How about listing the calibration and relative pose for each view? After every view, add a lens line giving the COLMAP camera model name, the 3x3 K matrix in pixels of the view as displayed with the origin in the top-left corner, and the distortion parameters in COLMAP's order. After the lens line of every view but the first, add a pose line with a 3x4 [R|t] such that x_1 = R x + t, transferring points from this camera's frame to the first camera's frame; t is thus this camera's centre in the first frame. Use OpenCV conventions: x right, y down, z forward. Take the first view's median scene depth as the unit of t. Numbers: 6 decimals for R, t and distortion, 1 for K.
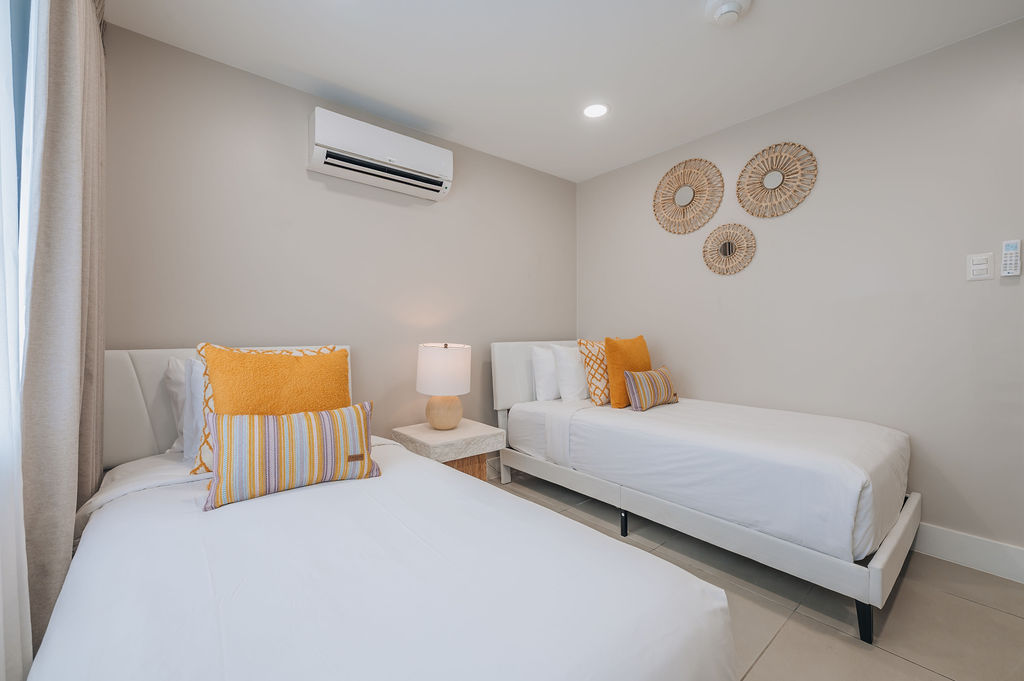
lens RADIAL K [[412.2, 0, 513.9], [0, 412.2, 330.7], [0, 0, 1]] dist [-0.000297, 0.000110]
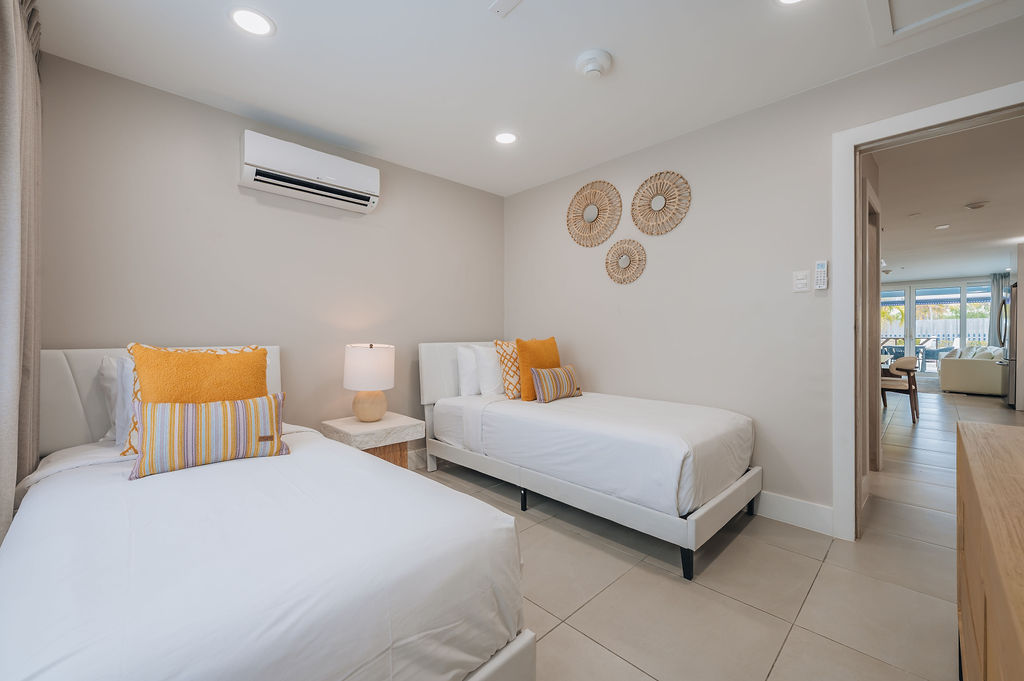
lens RADIAL K [[415.6, 0, 510.2], [0, 415.6, 333.1], [0, 0, 1]] dist [0.000596, -0.000129]
pose [[0.997758, 0.001319, 0.066905, 0.146559], [-0.001467, 0.999997, 0.002157, -0.001244], [-0.066902, -0.002251, 0.997757, -0.152596]]
